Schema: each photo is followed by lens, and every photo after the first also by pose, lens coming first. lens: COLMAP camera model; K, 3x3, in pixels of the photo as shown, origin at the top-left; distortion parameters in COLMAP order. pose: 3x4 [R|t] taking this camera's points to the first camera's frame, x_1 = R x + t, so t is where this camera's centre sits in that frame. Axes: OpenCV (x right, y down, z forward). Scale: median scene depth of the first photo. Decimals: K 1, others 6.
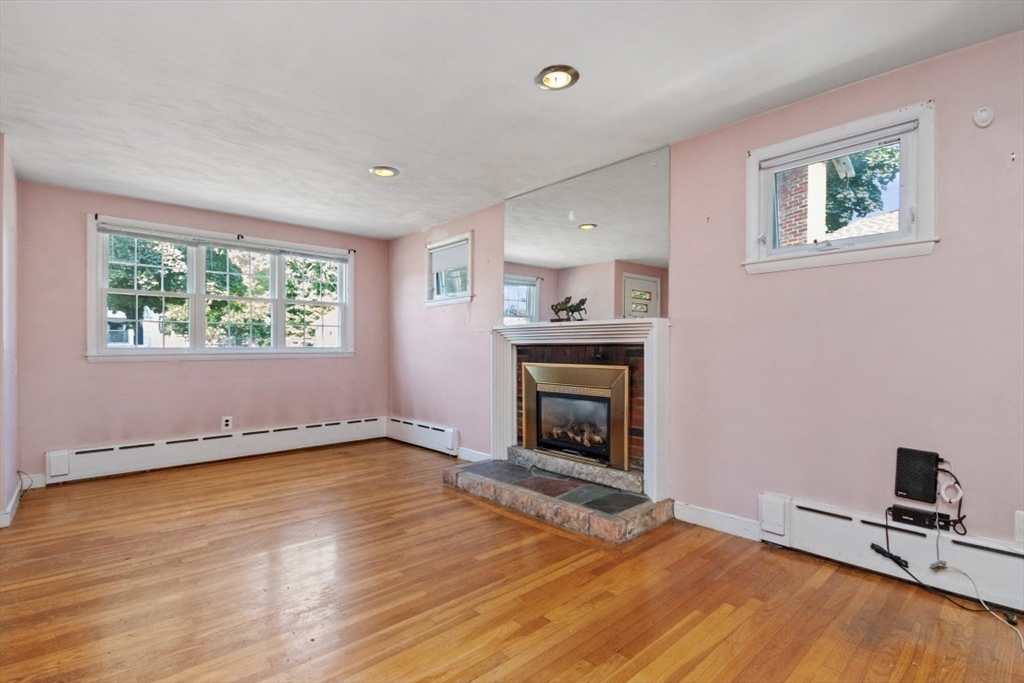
lens RADIAL K [[476.1, 0, 503.1], [0, 476.1, 344.8], [0, 0, 1]] dist [0.020899, -0.007540]
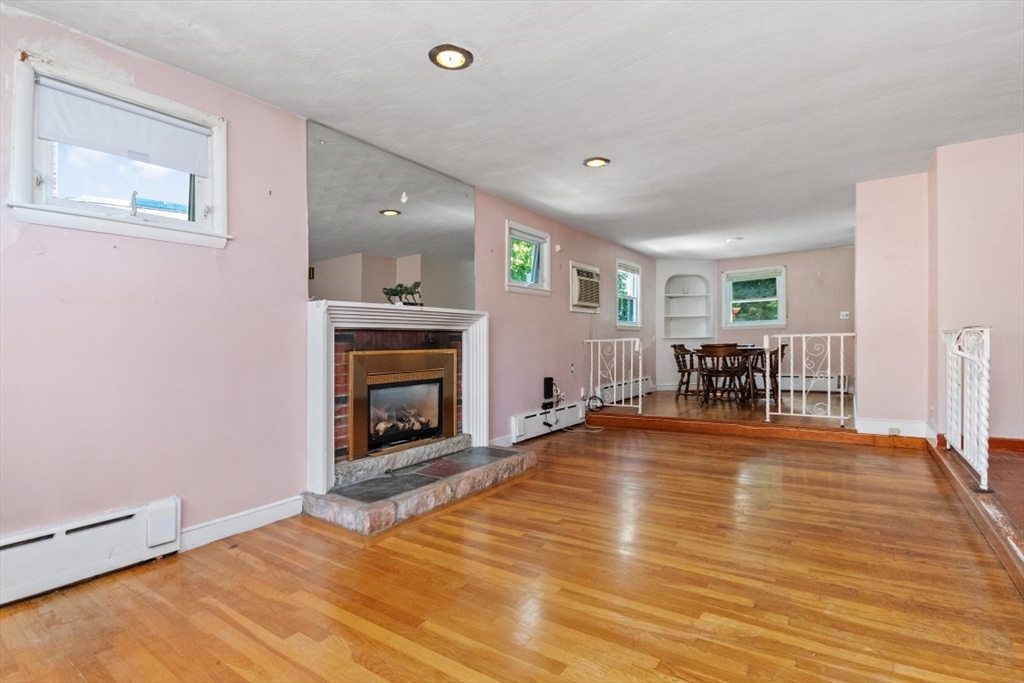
lens RADIAL K [[476.1, 0, 528.3], [0, 476.1, 344.2], [0, 0, 1]] dist [0.020899, -0.007540]
pose [[-0.246961, 0.006785, 0.969002, -0.822186], [0.006924, 0.999962, -0.005237, 0.034327], [-0.969001, 0.005416, -0.246998, 0.961076]]
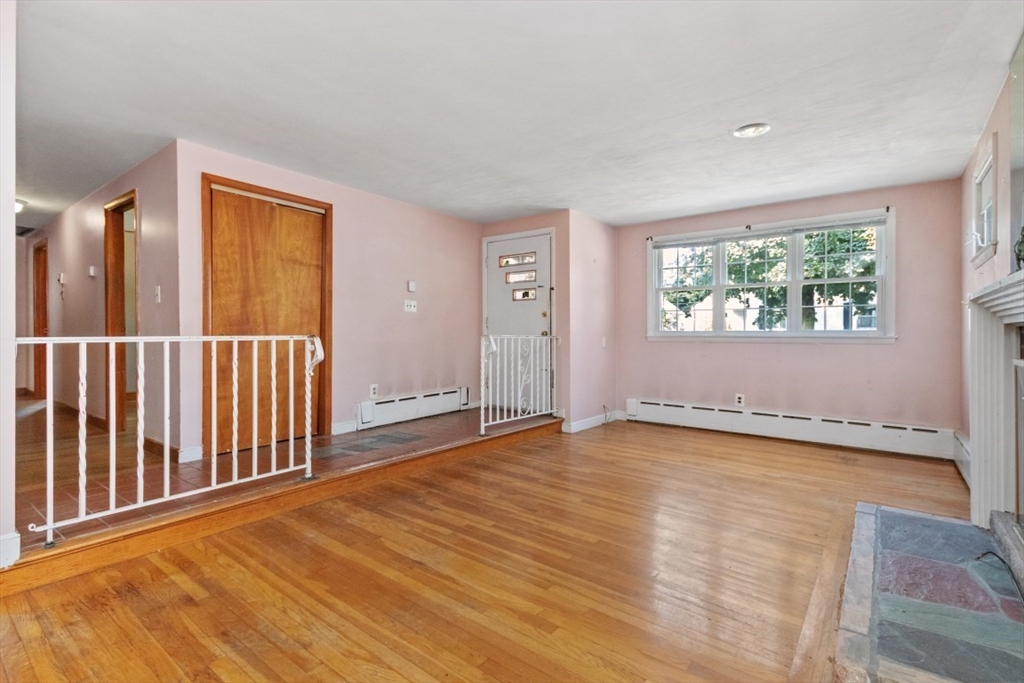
lens RADIAL K [[476.1, 0, 534.0], [0, 476.1, 330.2], [0, 0, 1]] dist [0.020899, -0.007540]
pose [[0.205340, -0.001046, -0.978690, 0.483881], [0.003142, 0.999995, -0.000410, 0.003010], [0.978686, -0.002991, 0.205342, 0.387653]]
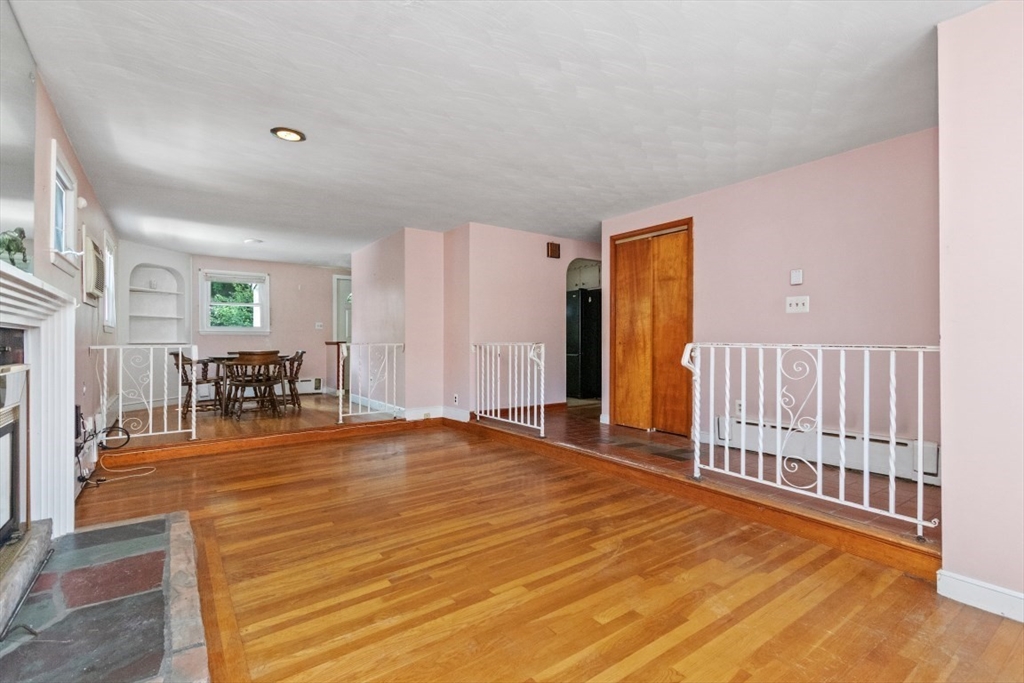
lens RADIAL K [[476.1, 0, 504.1], [0, 476.1, 343.3], [0, 0, 1]] dist [0.020899, -0.007540]
pose [[-0.992671, 0.003620, 0.120795, -0.385605], [0.002545, 0.999956, -0.009050, 0.021032], [-0.120823, -0.008677, -0.992636, 1.342330]]
